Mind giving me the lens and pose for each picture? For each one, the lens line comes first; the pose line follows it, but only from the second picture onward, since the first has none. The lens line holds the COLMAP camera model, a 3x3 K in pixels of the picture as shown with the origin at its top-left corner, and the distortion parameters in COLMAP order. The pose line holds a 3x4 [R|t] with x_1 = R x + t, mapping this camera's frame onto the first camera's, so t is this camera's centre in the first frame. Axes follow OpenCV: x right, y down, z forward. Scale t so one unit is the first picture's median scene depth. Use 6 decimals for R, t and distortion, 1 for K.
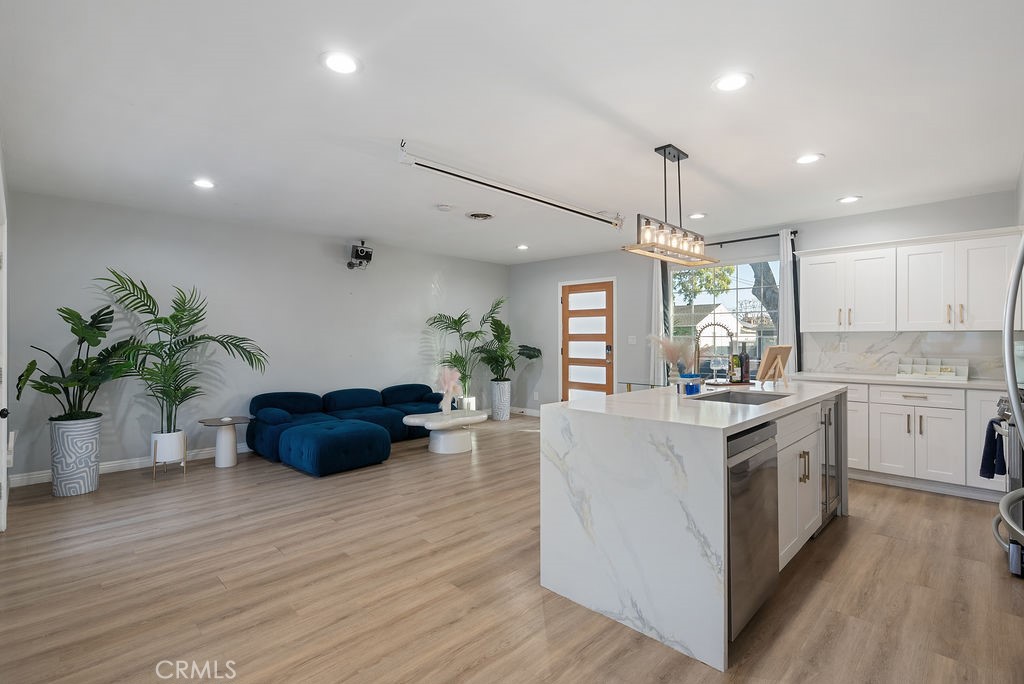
lens RADIAL K [[483.3, 0, 510.4], [0, 483.3, 338.1], [0, 0, 1]] dist [-0.004052, 0.000228]
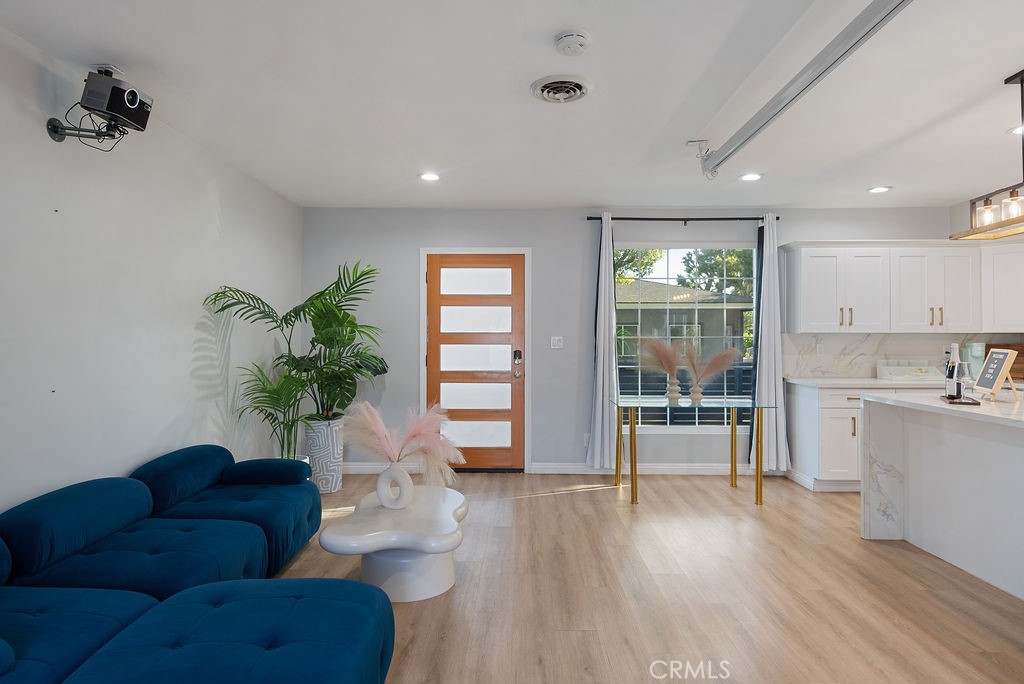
lens RADIAL K [[579.1, 0, 514.1], [0, 579.1, 334.3], [0, 0, 1]] dist [0.003854, 0.002441]
pose [[0.714253, 0.005860, 0.699863, -0.517646], [-0.001156, 0.999973, -0.007193, -0.001678], [-0.699887, 0.004329, 0.714241, 0.634029]]
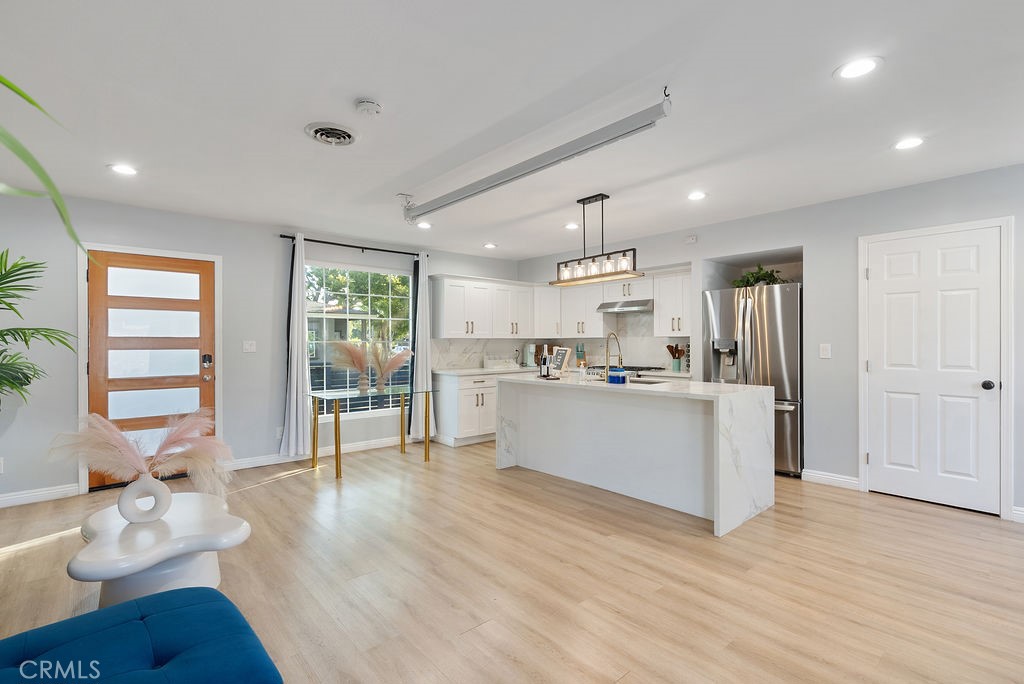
lens RADIAL K [[478.5, 0, 514.0], [0, 478.5, 343.1], [0, 0, 1]] dist [-0.001855, 0.000280]
pose [[0.060381, -0.002032, 0.998173, -0.642778], [0.002880, 0.999994, 0.001862, -0.001515], [-0.998171, 0.002762, 0.060387, 0.768430]]
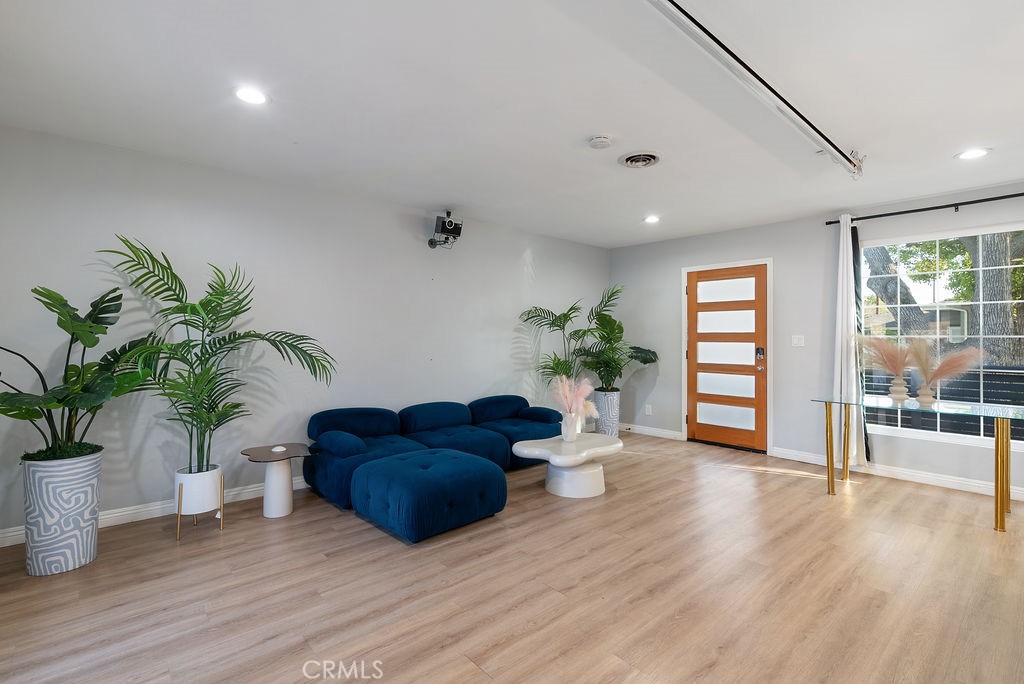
lens RADIAL K [[478.0, 0, 514.9], [0, 478.0, 336.0], [0, 0, 1]] dist [0.000089, 0.000128]
pose [[0.998386, 0.003884, -0.056665, -0.206386], [-0.004097, 0.999985, -0.003647, 0.001437], [0.056650, 0.003873, 0.998387, 0.321665]]
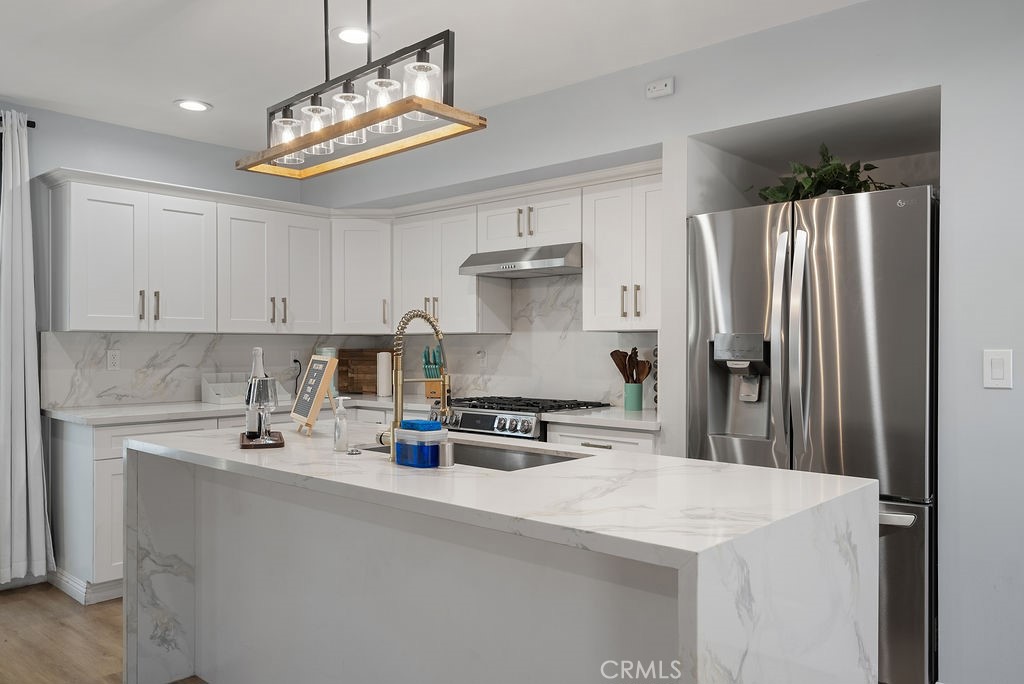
lens RADIAL K [[771.0, 0, 512.0], [0, 771.0, 350.5], [0, 0, 1]] dist [0.003130, 0.005433]
pose [[-0.052973, -0.006711, 0.998573, -0.228604], [-0.002789, 0.999975, 0.006573, 0.001781], [-0.998592, -0.002436, -0.052991, 0.604119]]
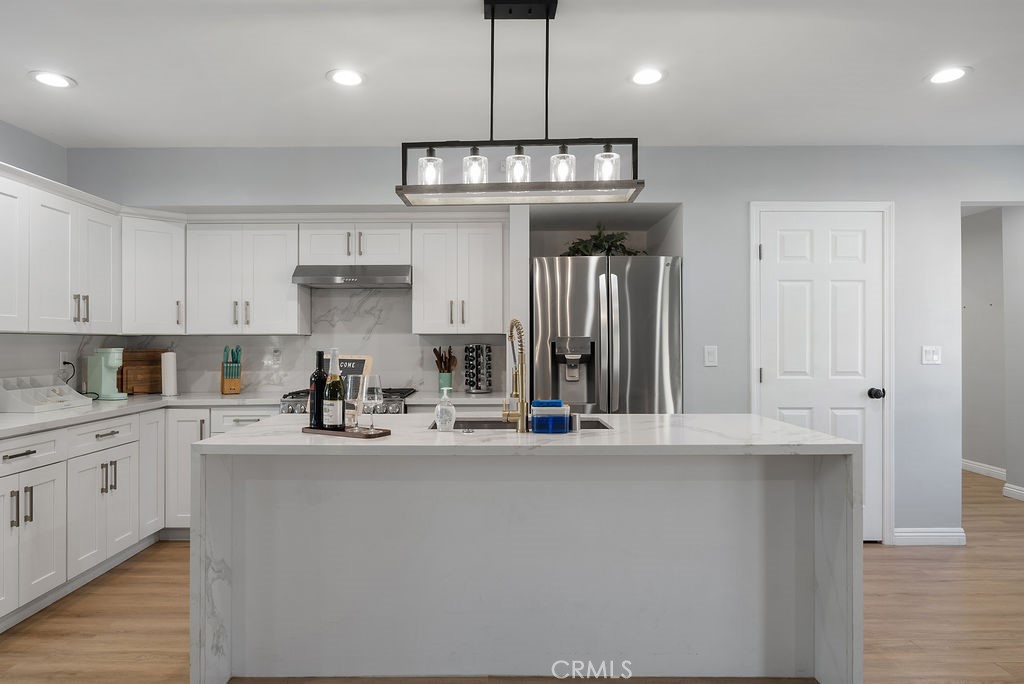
lens RADIAL K [[630.8, 0, 491.3], [0, 630.8, 340.8], [0, 0, 1]] dist [-0.009638, -0.000949]
pose [[-0.702981, 0.005416, 0.711188, -0.101436], [0.001089, 0.999978, -0.006538, 0.001774], [-0.711208, -0.003821, -0.702971, 1.034463]]
